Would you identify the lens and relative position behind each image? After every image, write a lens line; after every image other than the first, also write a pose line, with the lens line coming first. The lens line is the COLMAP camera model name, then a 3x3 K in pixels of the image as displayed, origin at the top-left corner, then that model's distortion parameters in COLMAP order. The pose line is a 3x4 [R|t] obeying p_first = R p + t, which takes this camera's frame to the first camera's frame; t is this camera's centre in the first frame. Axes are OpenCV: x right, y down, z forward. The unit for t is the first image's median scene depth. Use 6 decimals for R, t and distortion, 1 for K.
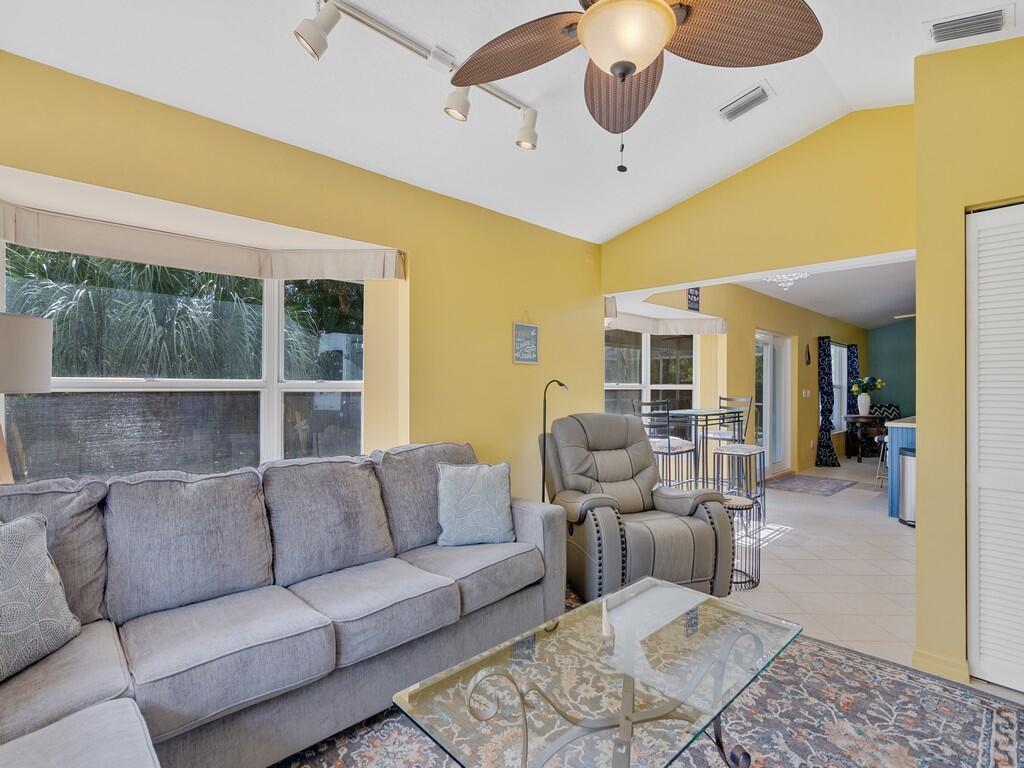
lens RADIAL K [[501.5, 0, 512.0], [0, 501.5, 384.0], [0, 0, 1]] dist [-0.001695, 0.000466]
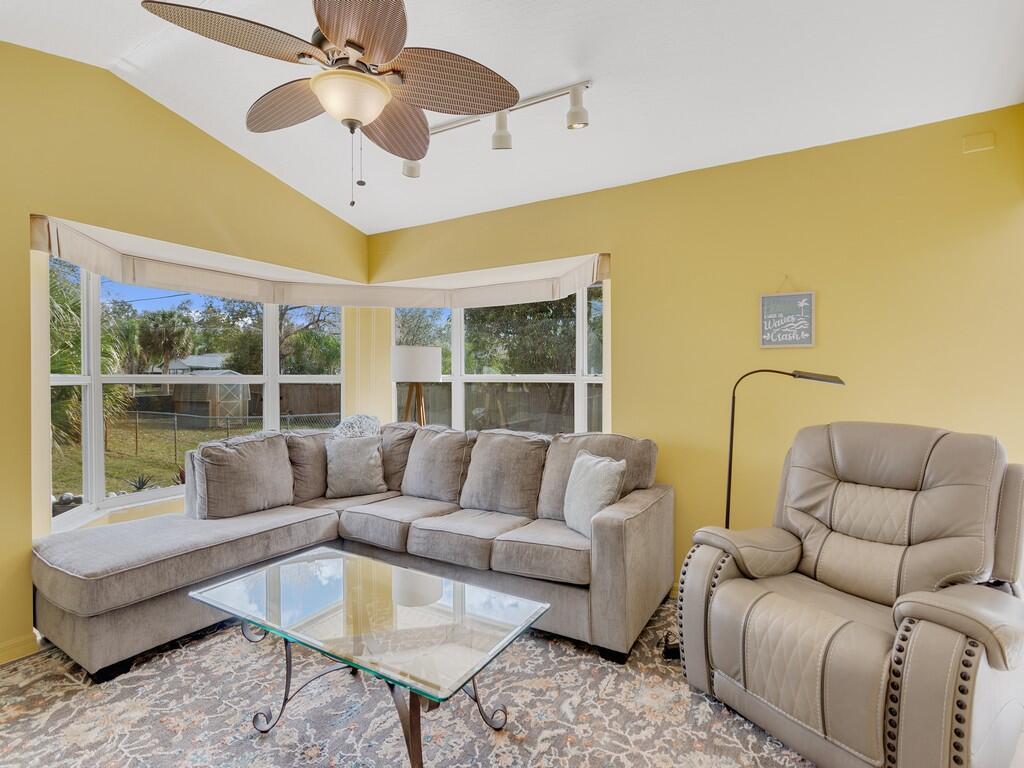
lens RADIAL K [[493.9, 0, 512.0], [0, 493.9, 384.0], [0, 0, 1]] dist [0.000560, 0.000842]
pose [[0.278323, 0.008745, -0.960448, 0.929163], [0.008307, 0.999899, 0.011512, 0.000777], [0.960452, -0.011183, 0.278222, 0.640527]]
